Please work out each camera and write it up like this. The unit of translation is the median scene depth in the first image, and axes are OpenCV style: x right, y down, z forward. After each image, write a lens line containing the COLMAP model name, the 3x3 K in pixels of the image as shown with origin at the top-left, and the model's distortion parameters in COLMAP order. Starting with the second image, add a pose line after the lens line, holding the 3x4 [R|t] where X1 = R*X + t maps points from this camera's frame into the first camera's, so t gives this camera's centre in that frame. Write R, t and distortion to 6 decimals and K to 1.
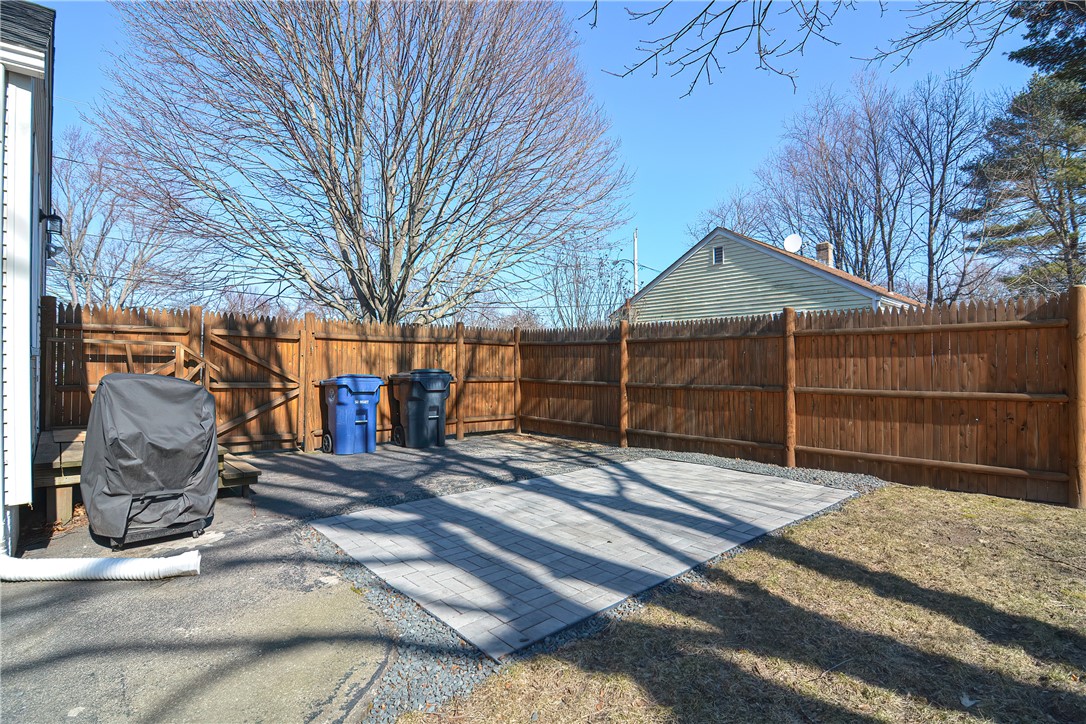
lens RADIAL K [[532.9, 0, 546.1], [0, 532.9, 364.3], [0, 0, 1]] dist [-0.005544, -0.011502]
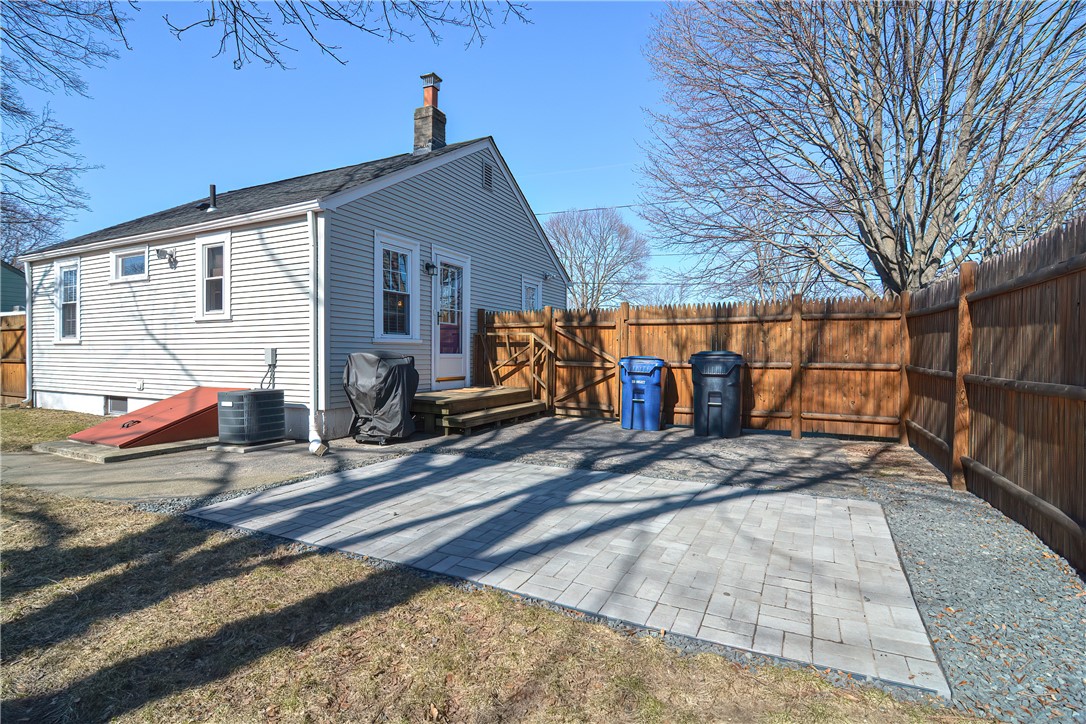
lens RADIAL K [[520.6, 0, 543.0], [0, 520.6, 362.0], [0, 0, 1]] dist [-0.002749, -0.010647]
pose [[0.358854, 0.014617, -0.933279, 0.532989], [0.002128, 0.999862, 0.016478, 0.012418], [0.933391, -0.007899, 0.358773, 0.423718]]
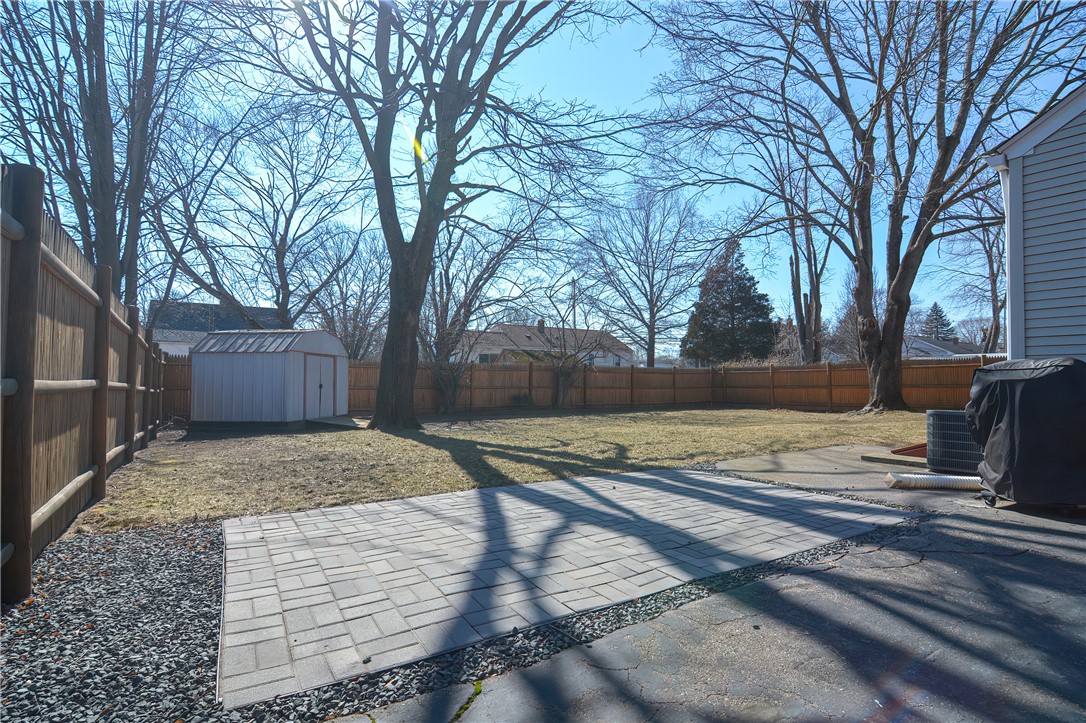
lens RADIAL K [[532.9, 0, 546.1], [0, 532.9, 363.8], [0, 0, 1]] dist [-0.005544, -0.011502]
pose [[-0.985185, -0.003873, 0.171450, 0.029115], [-0.008830, 0.999565, -0.028155, 0.030275], [-0.171266, -0.029252, -0.984790, 1.087508]]
